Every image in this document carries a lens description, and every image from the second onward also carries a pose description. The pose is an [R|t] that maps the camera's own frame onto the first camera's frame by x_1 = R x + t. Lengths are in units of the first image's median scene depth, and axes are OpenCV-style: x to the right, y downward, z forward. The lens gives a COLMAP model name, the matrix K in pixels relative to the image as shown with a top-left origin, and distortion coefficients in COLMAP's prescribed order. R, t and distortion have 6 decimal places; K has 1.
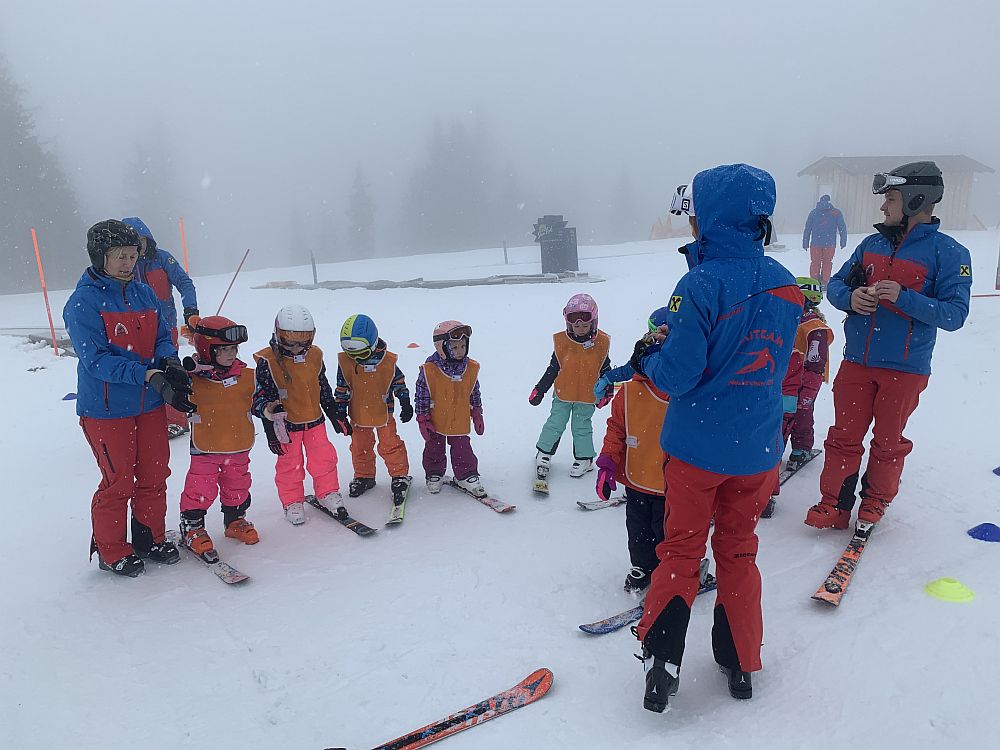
lens RADIAL K [[770.3, 0, 497.2], [0, 770.3, 375.7], [0, 0, 1]] dist [0.008151, -0.033014]
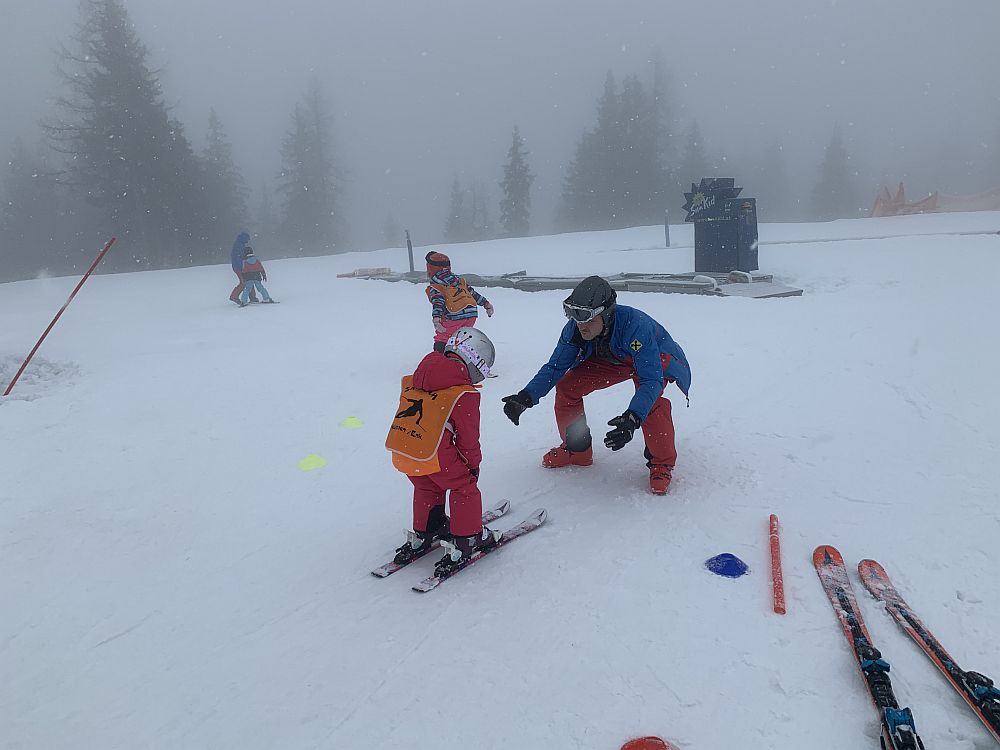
lens RADIAL K [[770.3, 0, 501.7], [0, 770.3, 375.2], [0, 0, 1]] dist [0.008151, -0.033014]
pose [[0.973633, 0.046766, -0.223275, 0.035247], [-0.039444, 0.998531, 0.037143, -0.047776], [0.224684, -0.027357, 0.974048, 0.254693]]
